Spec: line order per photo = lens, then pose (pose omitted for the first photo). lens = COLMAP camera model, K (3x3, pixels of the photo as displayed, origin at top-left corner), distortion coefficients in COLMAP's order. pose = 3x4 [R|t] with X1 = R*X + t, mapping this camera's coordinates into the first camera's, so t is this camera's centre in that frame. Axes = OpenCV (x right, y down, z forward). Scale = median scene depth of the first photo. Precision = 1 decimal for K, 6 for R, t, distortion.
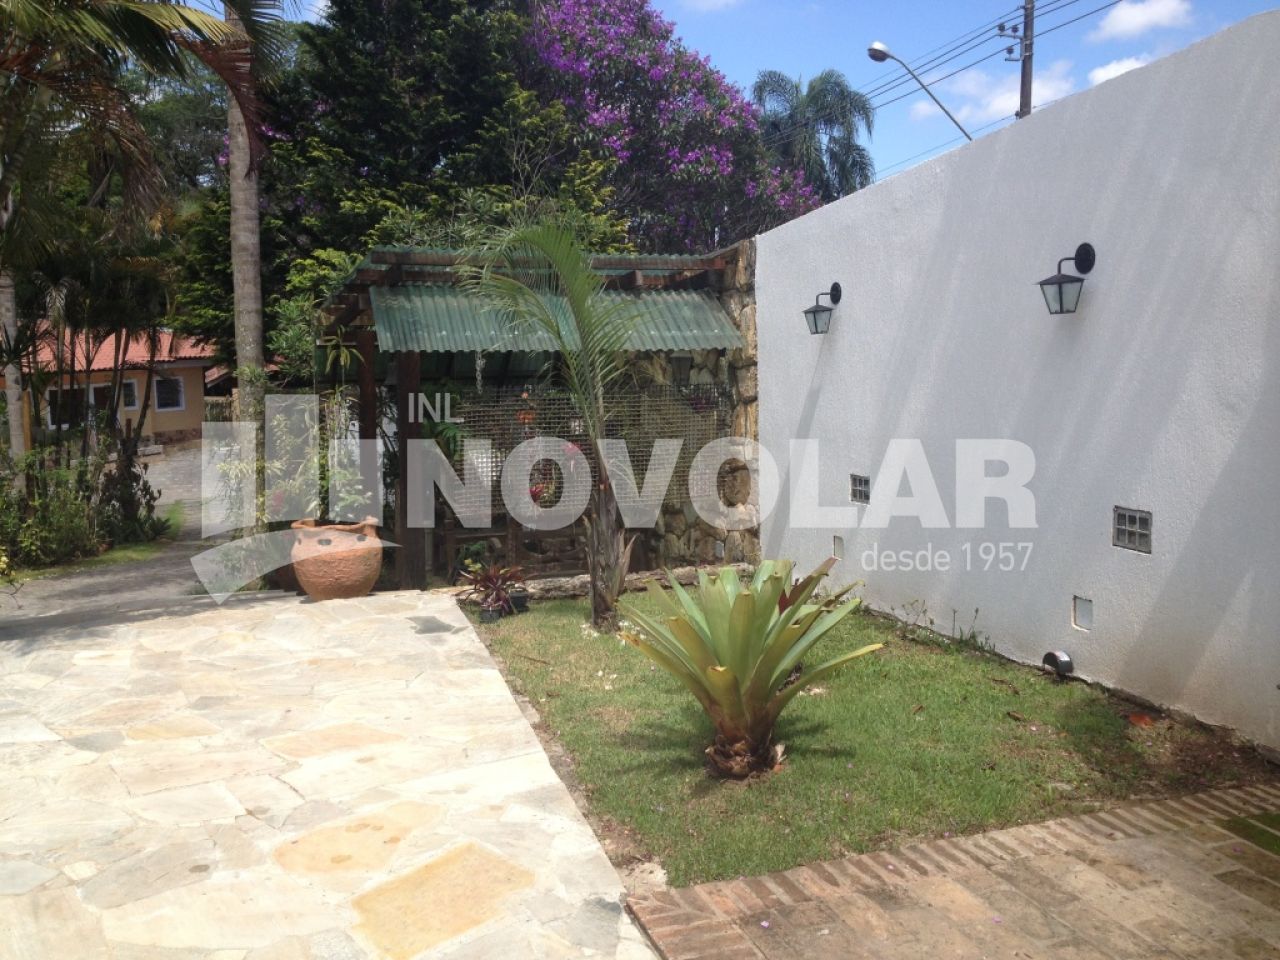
lens RADIAL K [[1228.1, 0, 675.9], [0, 1228.1, 481.3], [0, 0, 1]] dist [0.190639, -0.442608]
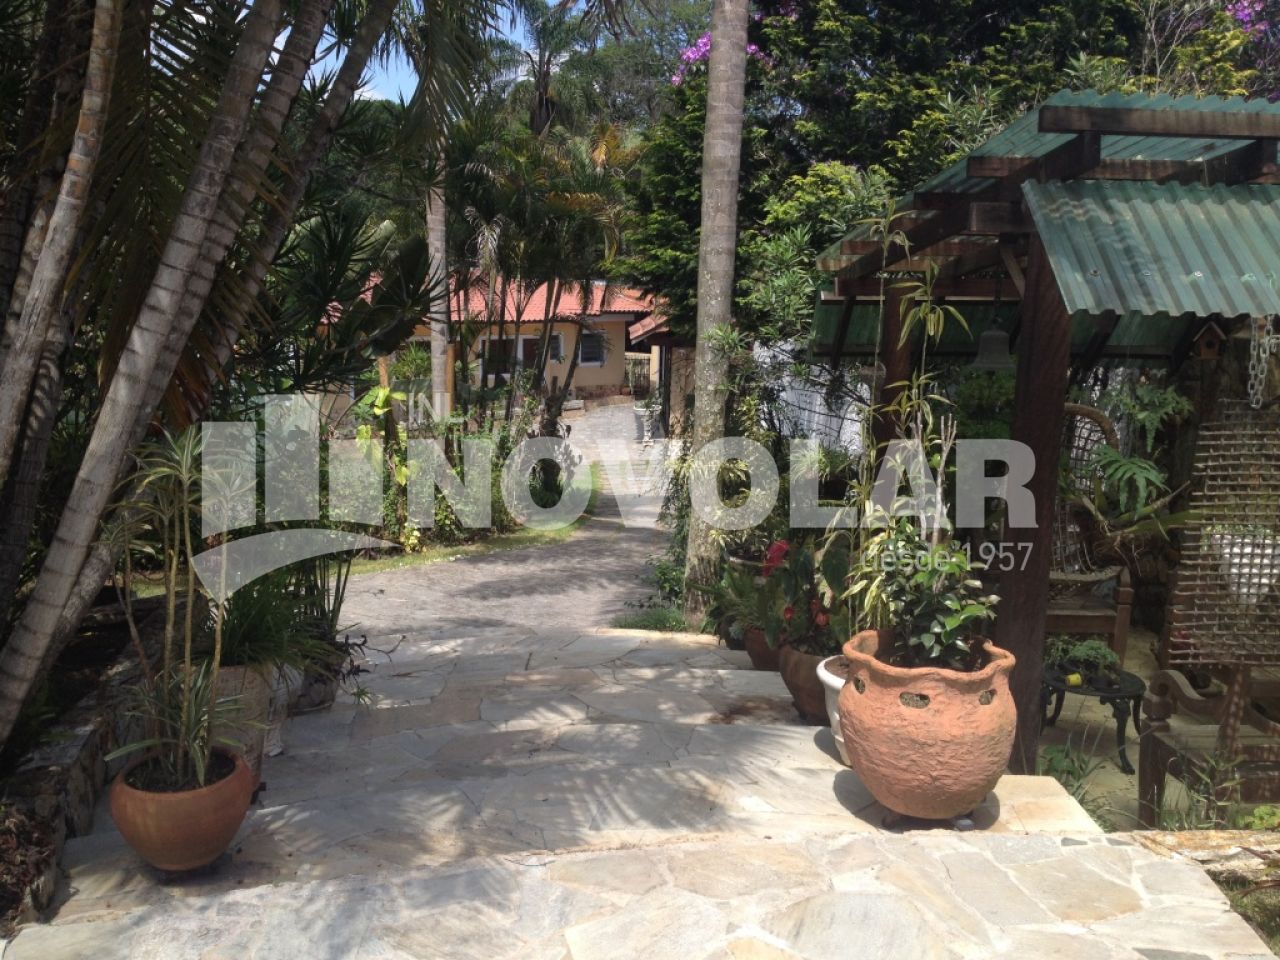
lens RADIAL K [[1233.6, 0, 640.0], [0, 1233.6, 480.0], [0, 0, 1]] dist [0.179904, -0.268969]
pose [[0.941515, 0.077956, -0.327829, -0.096769], [-0.067972, 0.996810, 0.041825, -0.021421], [0.330044, -0.017096, 0.943811, 0.210821]]
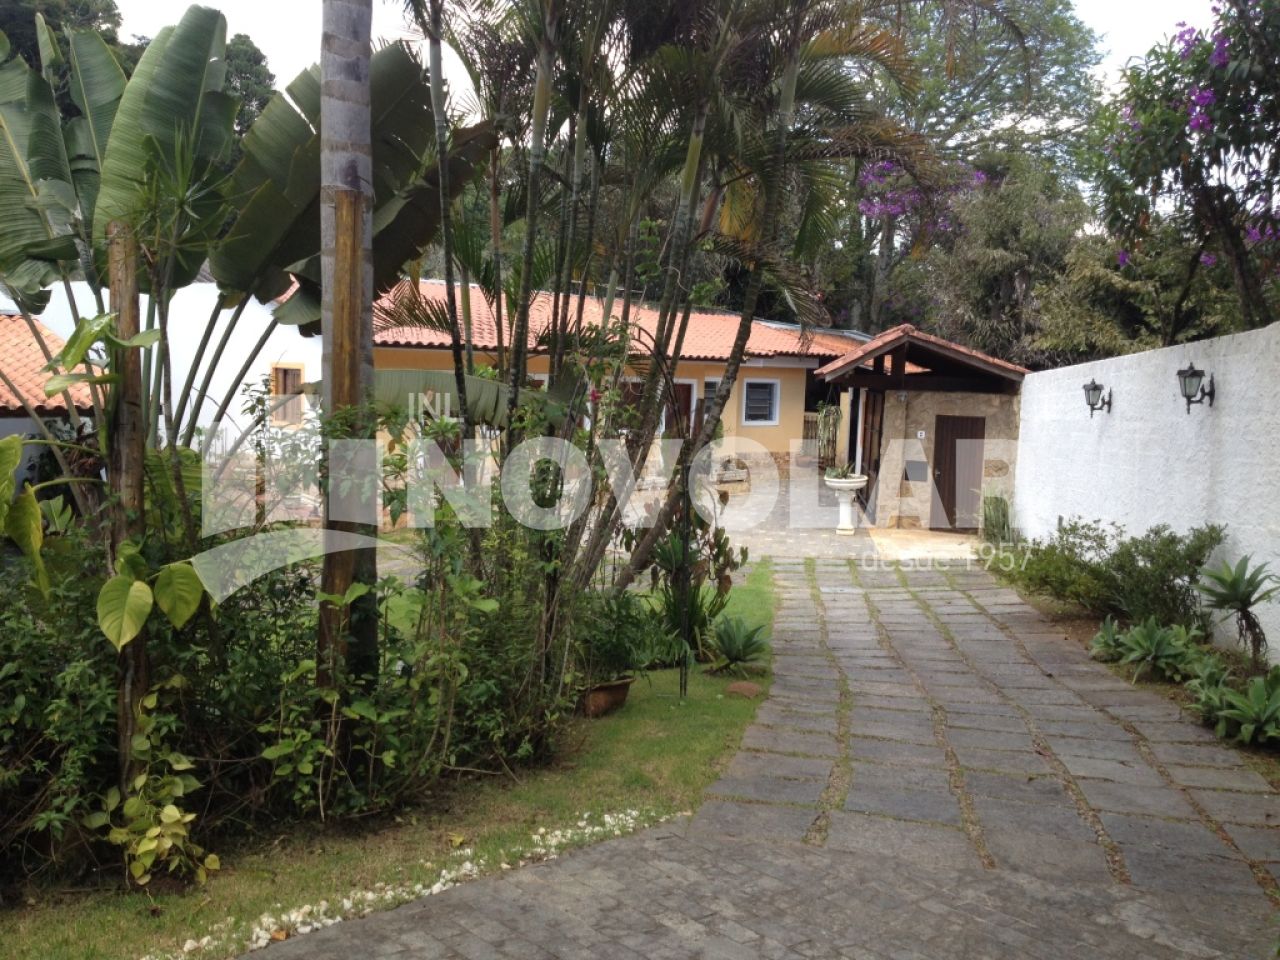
lens RADIAL K [[1233.6, 0, 640.0], [0, 1233.6, 480.0], [0, 0, 1]] dist [0.179904, -0.268969]
pose [[0.889177, 0.077884, -0.450885, -0.322148], [-0.096681, 0.995139, -0.018765, -0.008588], [0.447232, 0.060277, 0.892385, 0.759805]]
